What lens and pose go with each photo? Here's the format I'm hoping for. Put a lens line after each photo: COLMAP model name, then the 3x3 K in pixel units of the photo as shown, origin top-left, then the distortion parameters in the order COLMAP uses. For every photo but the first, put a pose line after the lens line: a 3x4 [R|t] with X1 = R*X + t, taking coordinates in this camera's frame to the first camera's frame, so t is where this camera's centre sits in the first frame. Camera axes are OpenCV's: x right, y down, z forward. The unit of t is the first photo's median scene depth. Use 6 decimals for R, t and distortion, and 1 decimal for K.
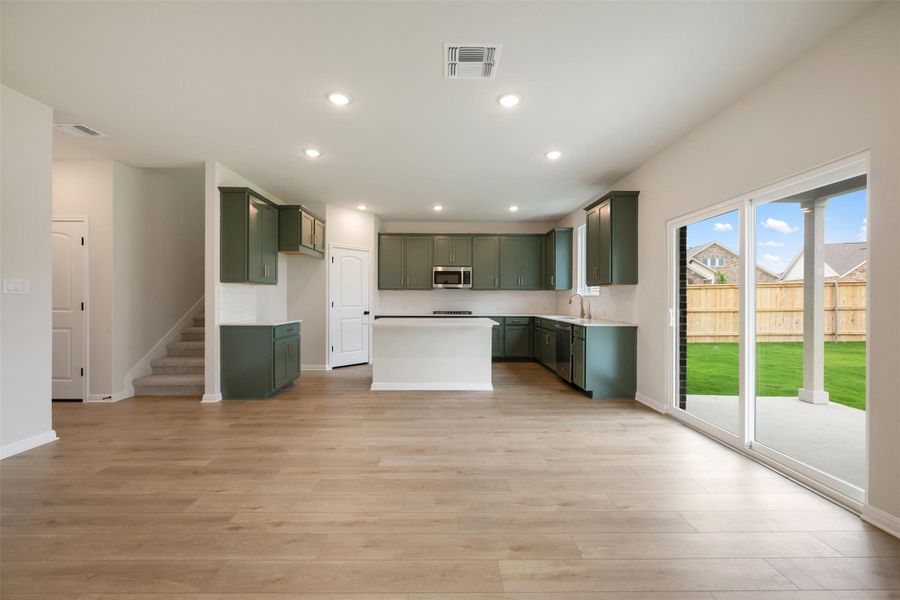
lens RADIAL K [[355.3, 0, 449.3], [0, 355.3, 299.0], [0, 0, 1]] dist [-0.002009, 0.001101]
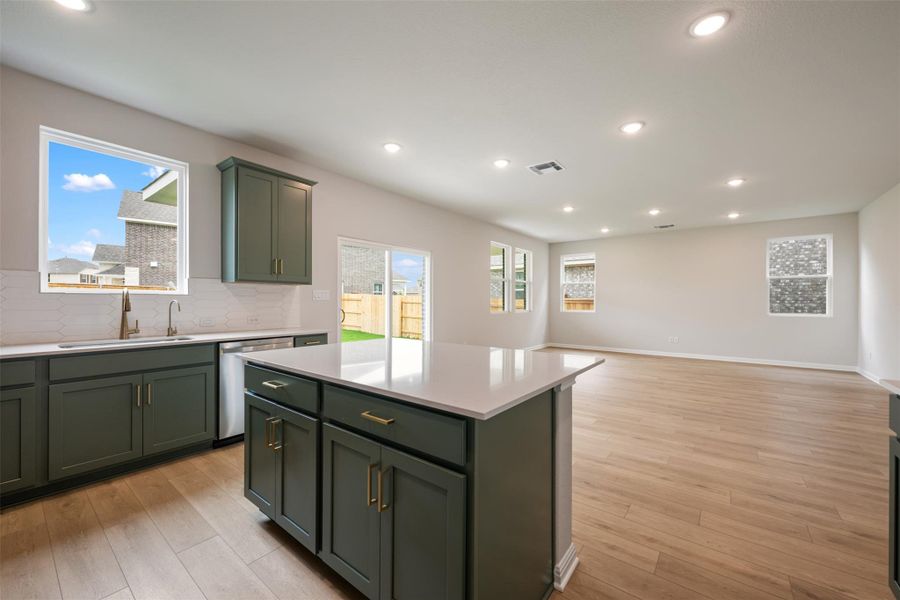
lens RADIAL K [[355.3, 0, 449.0], [0, 355.3, 300.7], [0, 0, 1]] dist [-0.002009, 0.001101]
pose [[-0.778065, -0.005099, 0.628163, -0.338711], [-0.005371, 0.999985, 0.001464, -0.002939], [-0.628161, -0.002235, -0.778080, 1.339084]]
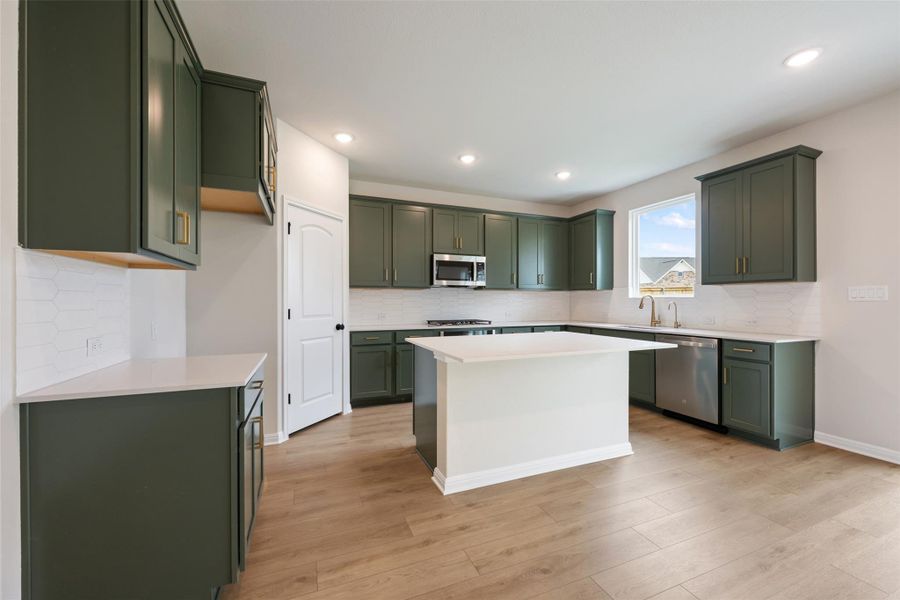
lens RADIAL K [[355.3, 0, 449.3], [0, 355.3, 301.4], [0, 0, 1]] dist [-0.002009, 0.001101]
pose [[0.930152, -0.002912, 0.367163, -0.384877], [0.002977, 0.999995, 0.000388, -0.003140], [-0.367162, 0.000732, 0.930157, 0.547174]]
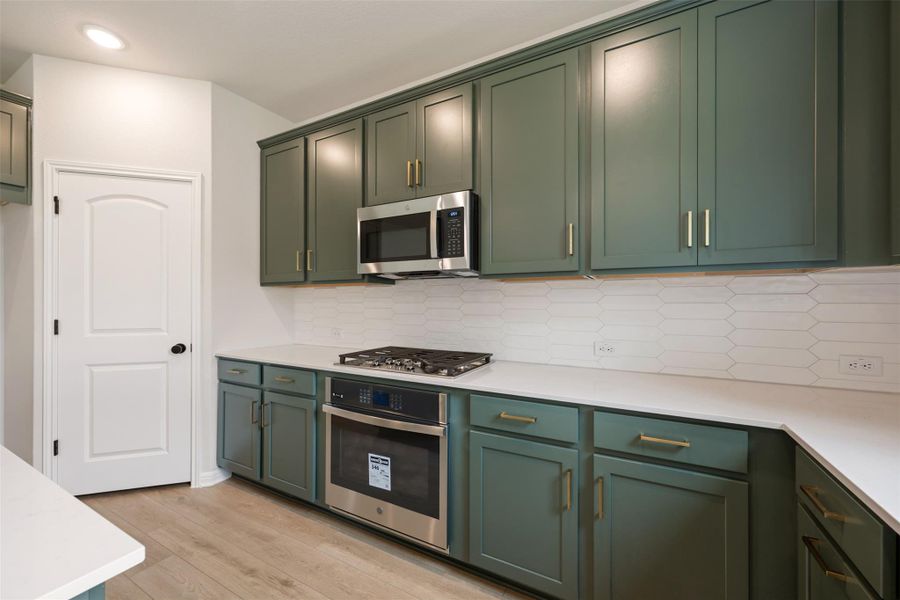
lens RADIAL K [[355.3, 0, 448.5], [0, 355.3, 303.4], [0, 0, 1]] dist [-0.002009, 0.001101]
pose [[0.873243, -0.002187, -0.487280, 0.260213], [0.003533, 0.999992, 0.001843, -0.010653], [0.487272, -0.003331, 0.873244, 1.120615]]
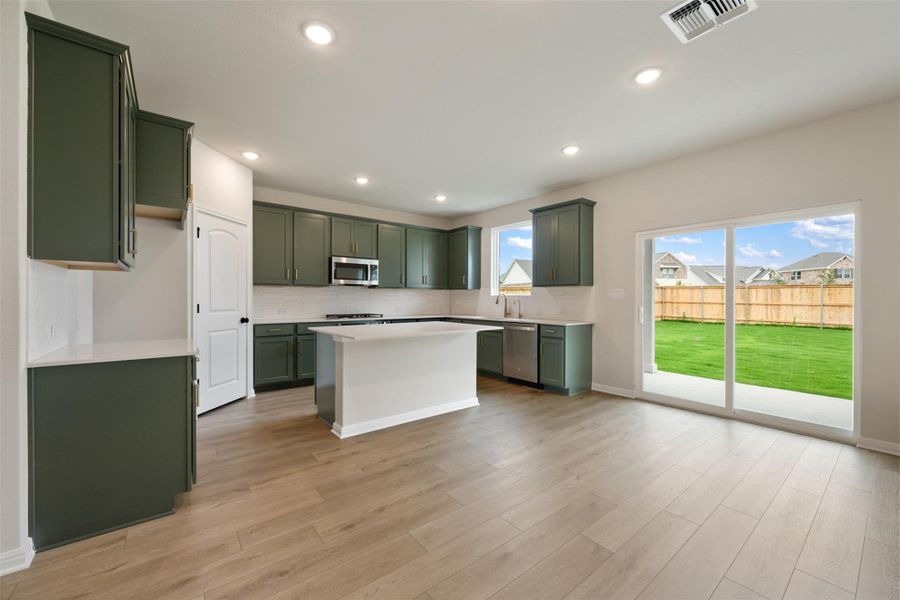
lens RADIAL K [[355.3, 0, 449.1], [0, 355.3, 297.6], [0, 0, 1]] dist [-0.002009, 0.001101]
pose [[0.792918, 0.001250, 0.609327, -0.456522], [-0.000374, 0.999999, -0.001566, -0.002275], [-0.609328, 0.001014, 0.792918, 0.356281]]
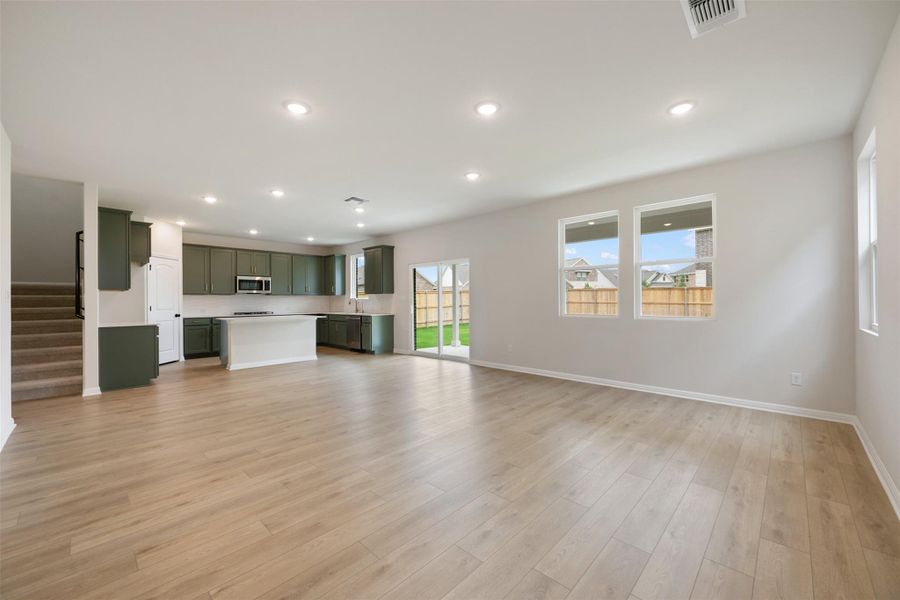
lens RADIAL K [[355.3, 0, 449.7], [0, 355.3, 298.4], [0, 0, 1]] dist [-0.002009, 0.001101]
pose [[0.700164, -0.003640, 0.713973, -0.591769], [0.008878, 0.999954, -0.003608, -0.004092], [-0.713927, 0.008864, 0.700164, -0.535901]]
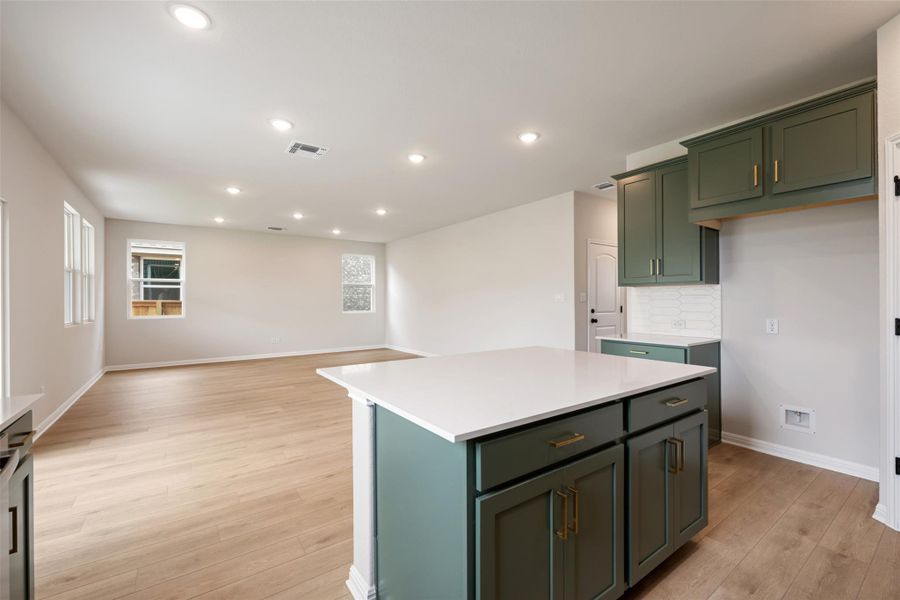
lens RADIAL K [[377.0, 0, 446.9], [0, 377.0, 299.9], [0, 0, 1]] dist [-0.004566, -0.000155]
pose [[-0.821377, -0.001627, -0.570383, 0.244425], [0.000564, 0.999993, -0.003666, -0.009925], [0.570385, -0.003333, -0.821371, 1.328790]]
